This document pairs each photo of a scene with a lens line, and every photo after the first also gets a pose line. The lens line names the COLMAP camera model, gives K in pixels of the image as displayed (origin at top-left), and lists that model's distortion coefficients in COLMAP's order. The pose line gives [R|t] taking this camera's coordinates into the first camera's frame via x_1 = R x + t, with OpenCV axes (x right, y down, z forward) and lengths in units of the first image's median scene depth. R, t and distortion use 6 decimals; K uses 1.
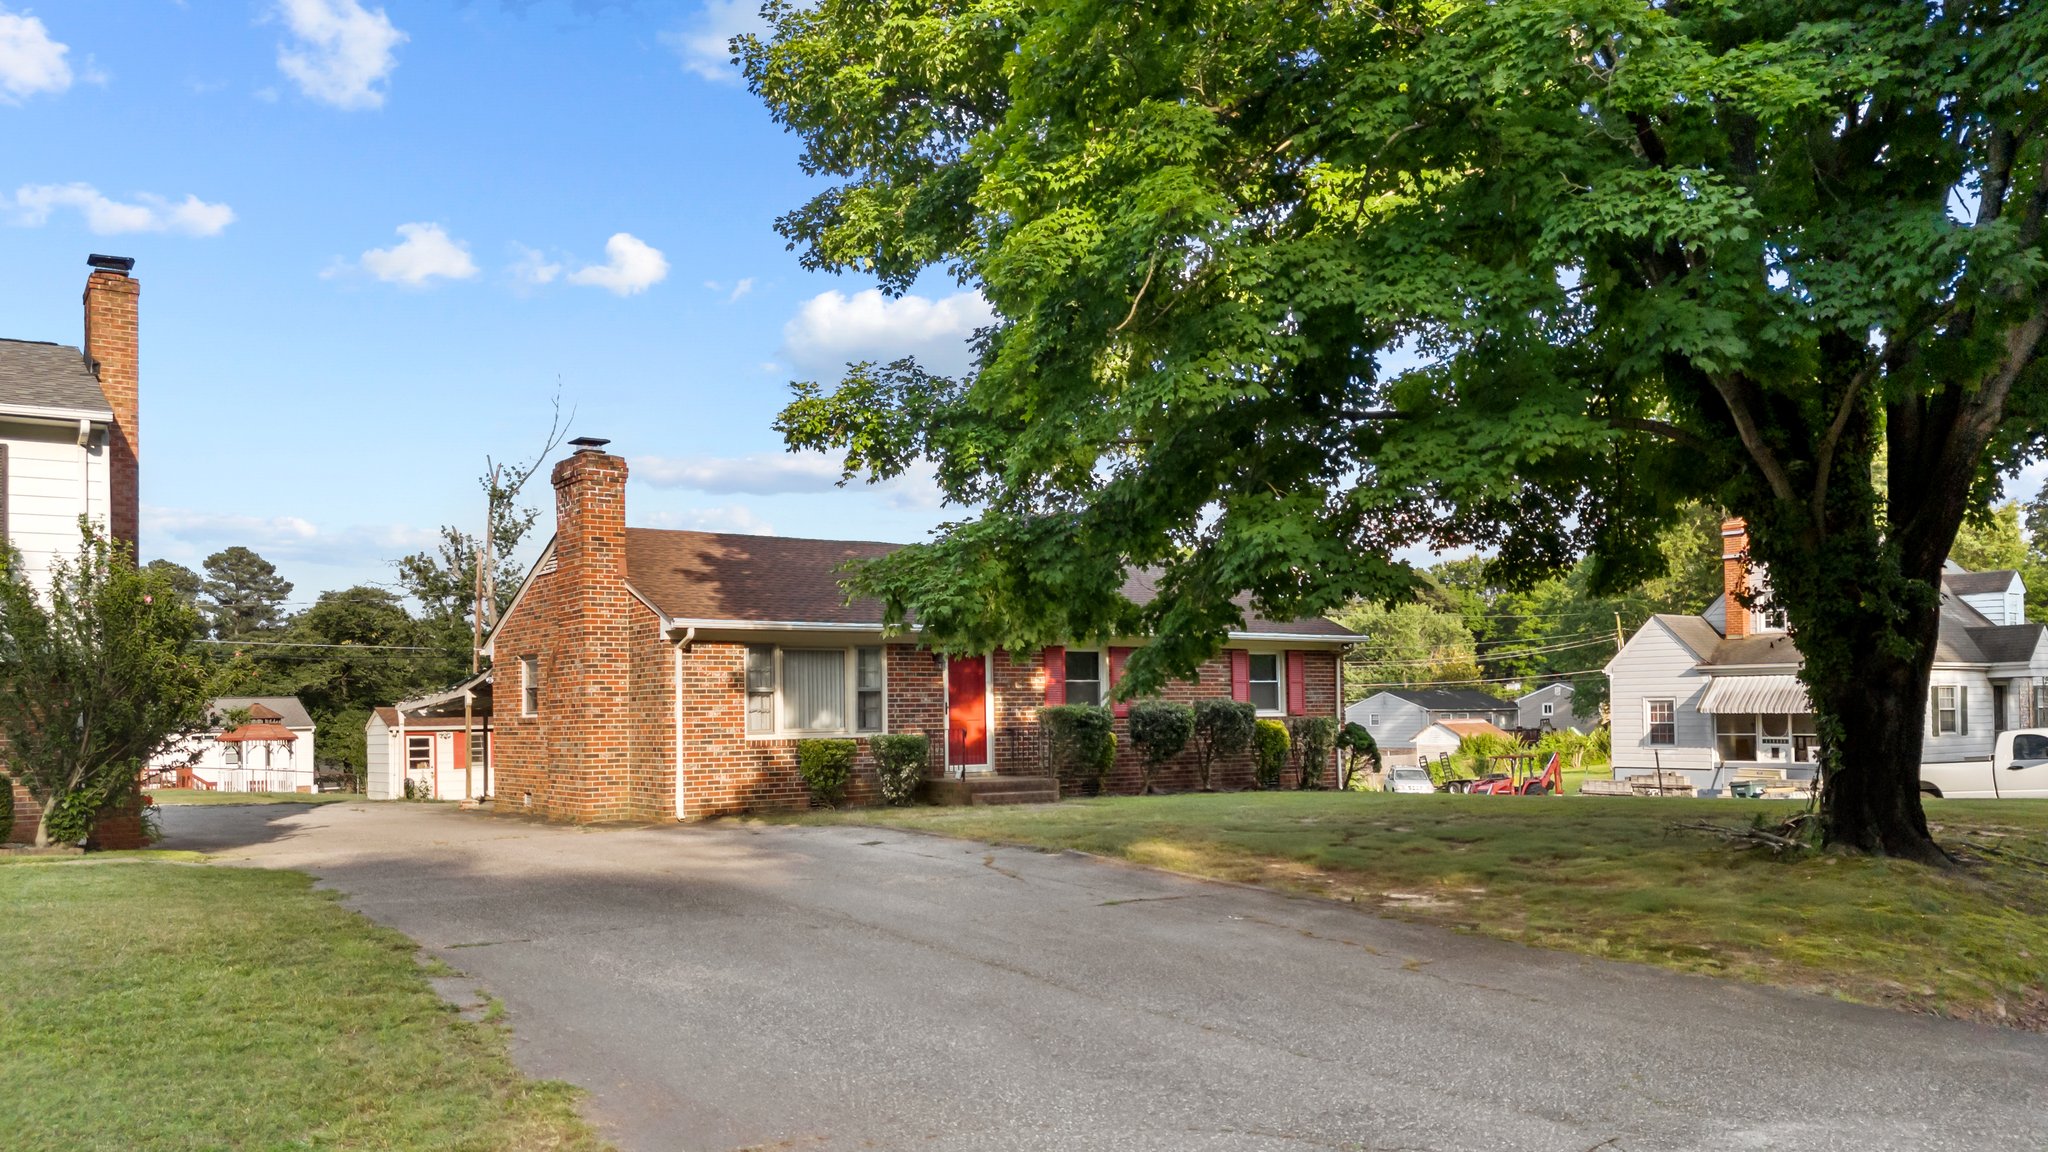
lens RADIAL K [[1505.3, 0, 1018.2], [0, 1505.3, 624.6], [0, 0, 1]] dist [0.196523, -0.462457]
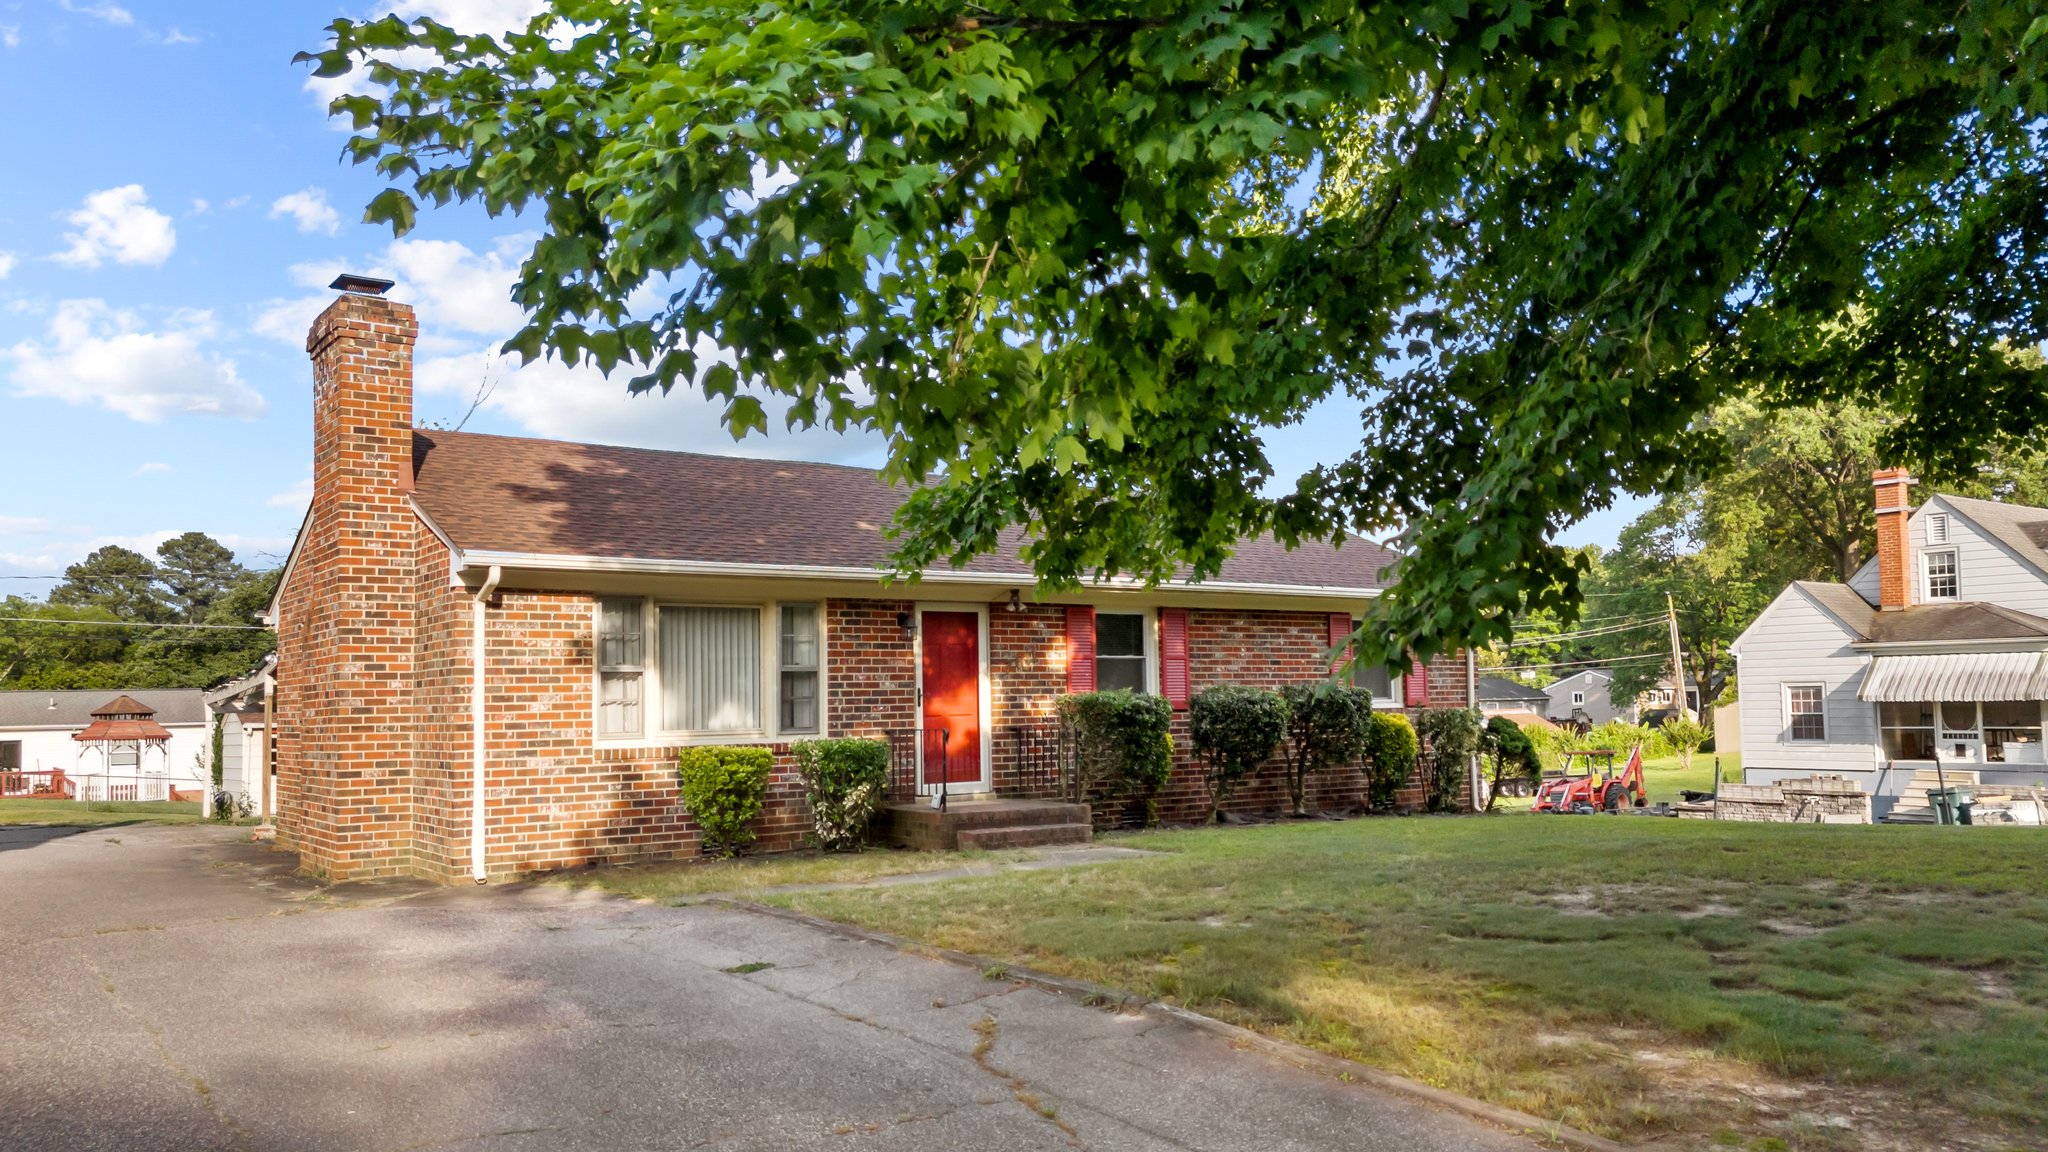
lens RADIAL K [[1511.0, 0, 1024.0], [0, 1511.0, 576.0], [0, 0, 1]] dist [0.110759, -0.191332]
pose [[0.999968, -0.002559, 0.007630, -0.006585], [0.002757, 0.999658, -0.025994, 0.019663], [-0.007561, 0.026014, 0.999633, 0.334107]]
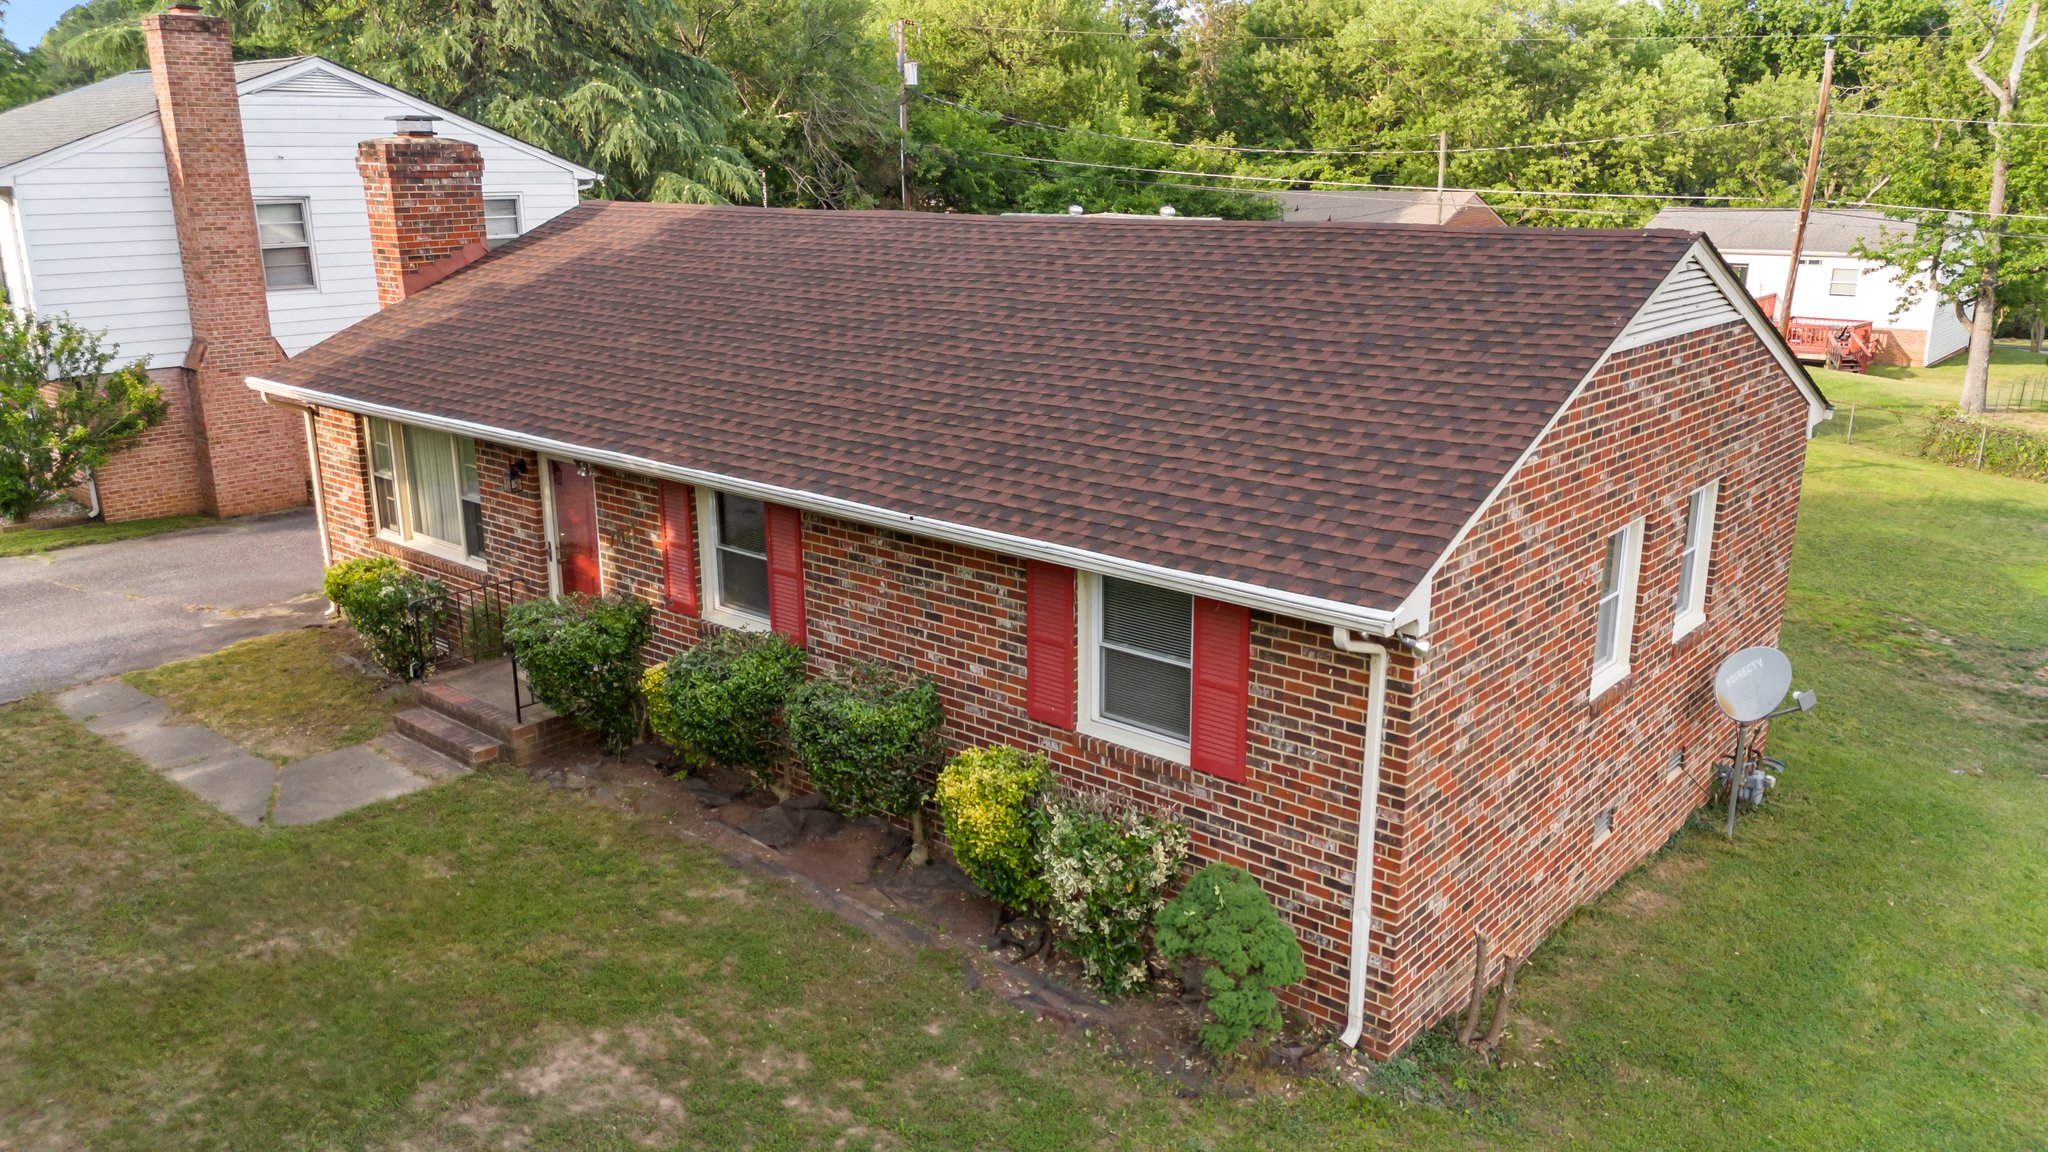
lens RADIAL K [[1494.7, 0, 1024.0], [0, 1494.7, 576.0], [0, 0, 1]] dist [0.149999, -0.292836]
pose [[0.251661, 0.275192, -0.927867, 0.560225], [0.056843, 0.952865, 0.298023, -0.103950], [0.966145, -0.127744, 0.224156, 1.035748]]
